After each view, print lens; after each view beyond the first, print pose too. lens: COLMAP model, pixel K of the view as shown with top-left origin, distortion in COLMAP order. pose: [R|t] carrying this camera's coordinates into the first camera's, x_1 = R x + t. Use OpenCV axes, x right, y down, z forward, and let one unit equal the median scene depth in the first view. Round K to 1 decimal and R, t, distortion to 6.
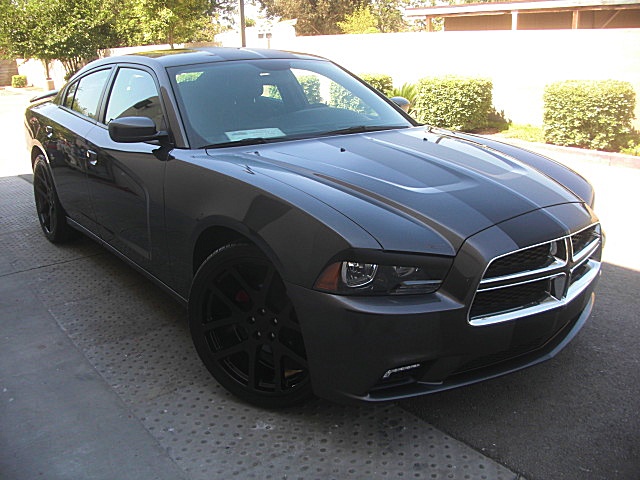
lens RADIAL K [[608.5, 0, 320.4], [0, 608.5, 242.4], [0, 0, 1]] dist [-0.116757, 0.000000]
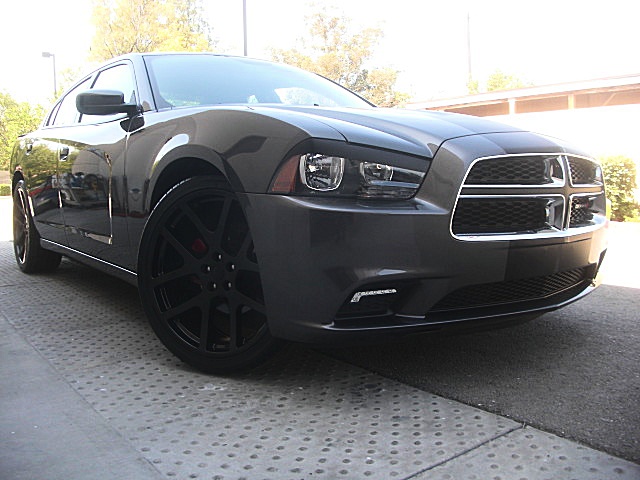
lens RADIAL K [[608.5, 0, 317.4], [0, 608.5, 237.2], [0, 0, 1]] dist [-0.116757, 0.000000]
pose [[0.999837, 0.000009, -0.018049, 0.066287], [-0.003634, 0.979628, -0.200788, 0.277147], [0.017679, 0.200821, 0.979468, 0.152786]]
